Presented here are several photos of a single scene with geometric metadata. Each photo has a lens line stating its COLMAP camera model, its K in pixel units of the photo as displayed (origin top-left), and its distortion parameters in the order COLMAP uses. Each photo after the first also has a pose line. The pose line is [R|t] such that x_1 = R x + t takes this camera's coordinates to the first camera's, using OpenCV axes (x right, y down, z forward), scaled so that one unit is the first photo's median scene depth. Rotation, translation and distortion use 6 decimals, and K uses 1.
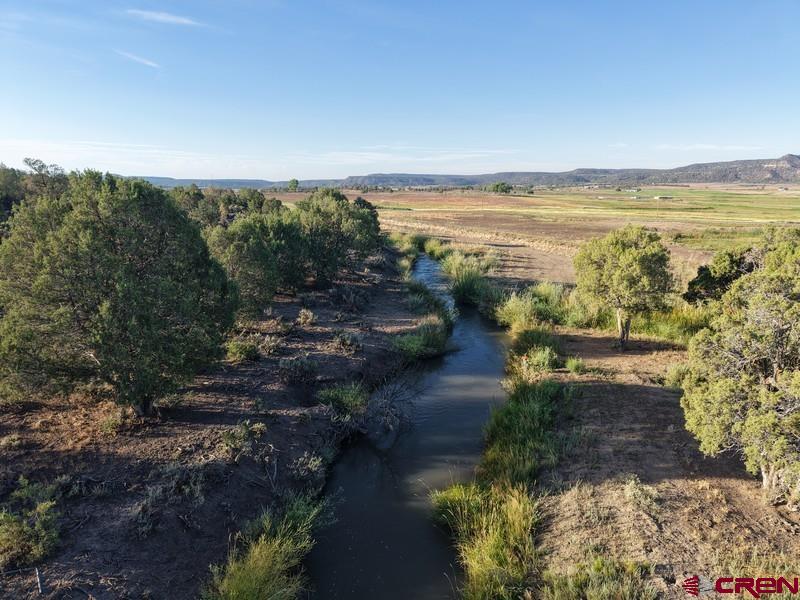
lens RADIAL K [[551.0, 0, 400.0], [0, 551.0, 300.0], [0, 0, 1]] dist [0.038753, -0.005250]
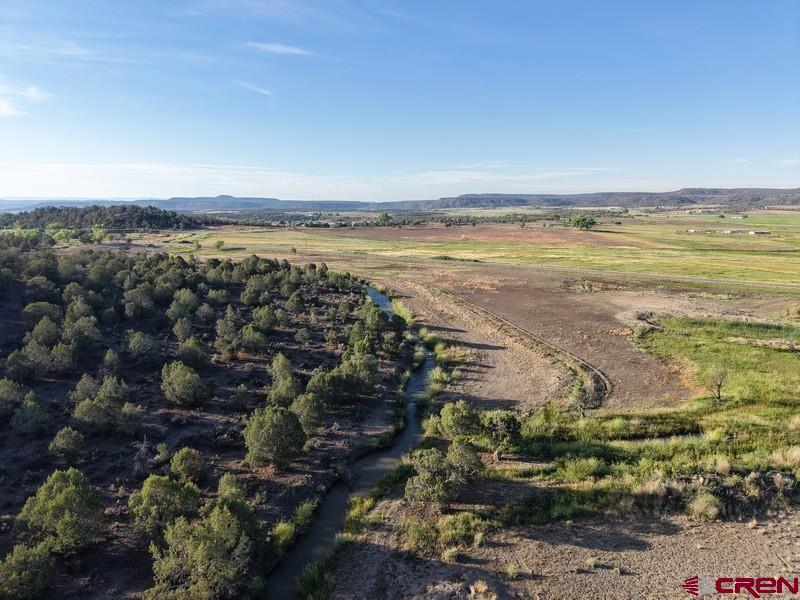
lens RADIAL K [[551.0, 0, 400.0], [0, 551.0, 300.0], [0, 0, 1]] dist [0.038753, -0.005250]
pose [[0.986036, 0.035630, -0.162676, 0.685319], [-0.040001, 0.998919, -0.023671, -0.673557], [0.161657, 0.029847, 0.986396, -1.970173]]
